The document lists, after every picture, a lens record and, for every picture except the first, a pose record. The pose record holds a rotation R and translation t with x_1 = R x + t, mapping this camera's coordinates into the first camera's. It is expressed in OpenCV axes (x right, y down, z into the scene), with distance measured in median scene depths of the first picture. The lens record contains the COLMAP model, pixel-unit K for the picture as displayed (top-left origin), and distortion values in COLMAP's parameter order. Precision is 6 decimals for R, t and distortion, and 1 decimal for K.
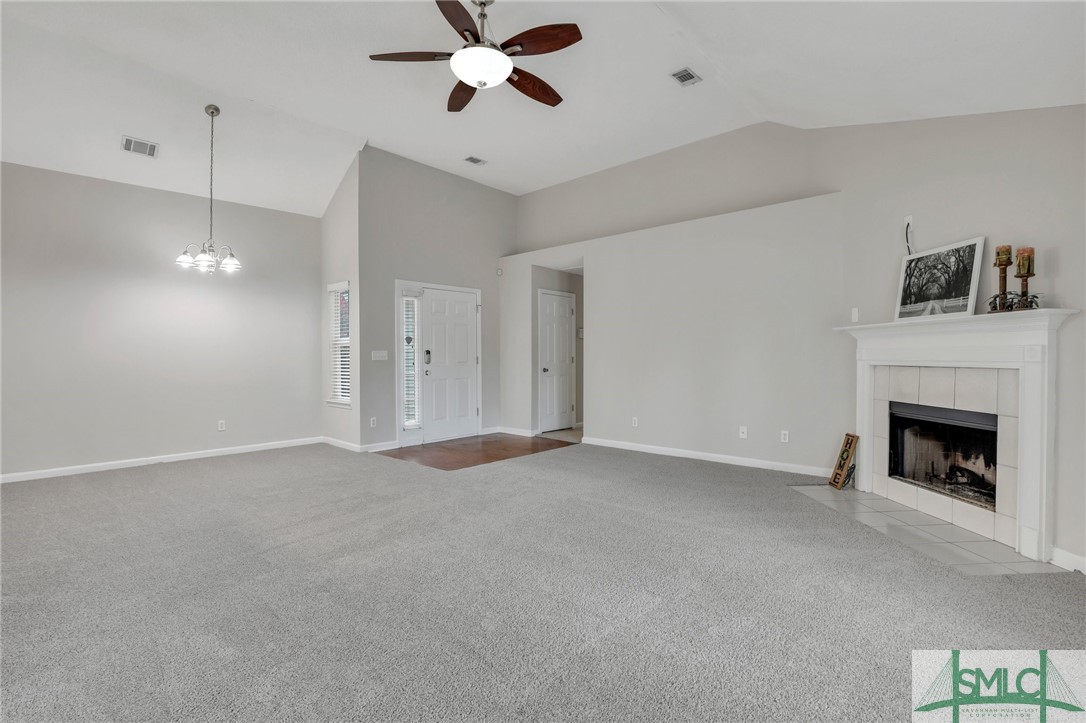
lens RADIAL K [[498.2, 0, 543.1], [0, 498.2, 359.9], [0, 0, 1]] dist [-0.021437, -0.000389]
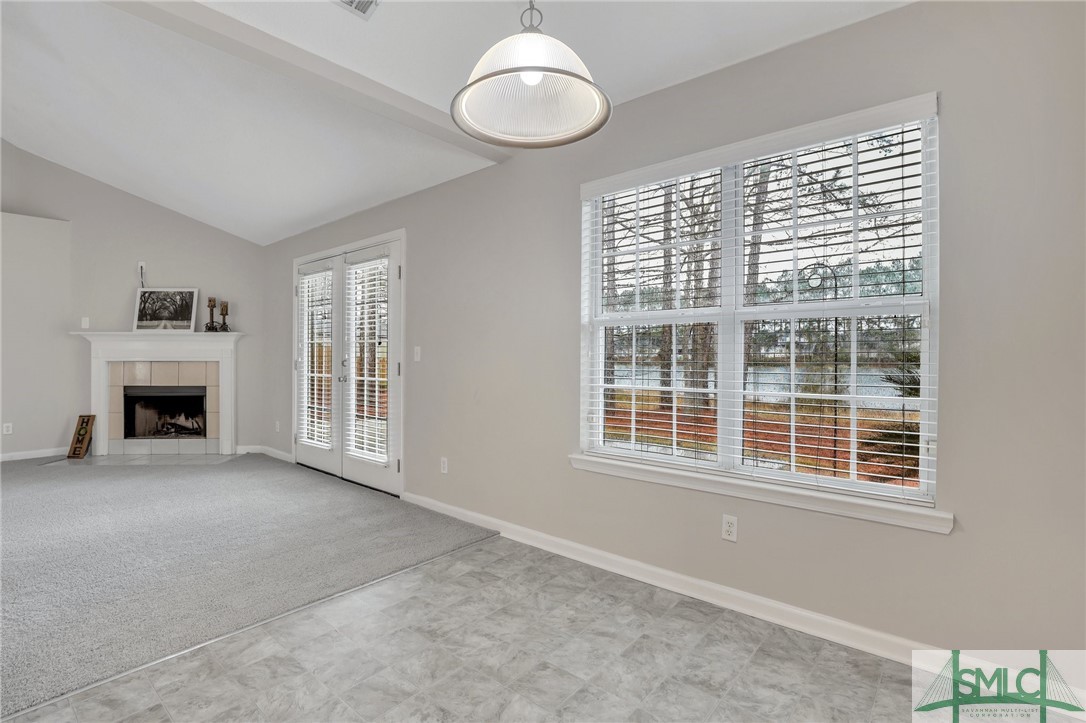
lens RADIAL K [[498.2, 0, 543.5], [0, 498.2, 358.4], [0, 0, 1]] dist [-0.021437, -0.000389]
pose [[-0.033982, -0.006888, 0.999399, -0.831854], [0.006196, 0.999956, 0.007103, 0.000773], [-0.999403, 0.006434, -0.033938, -0.184956]]
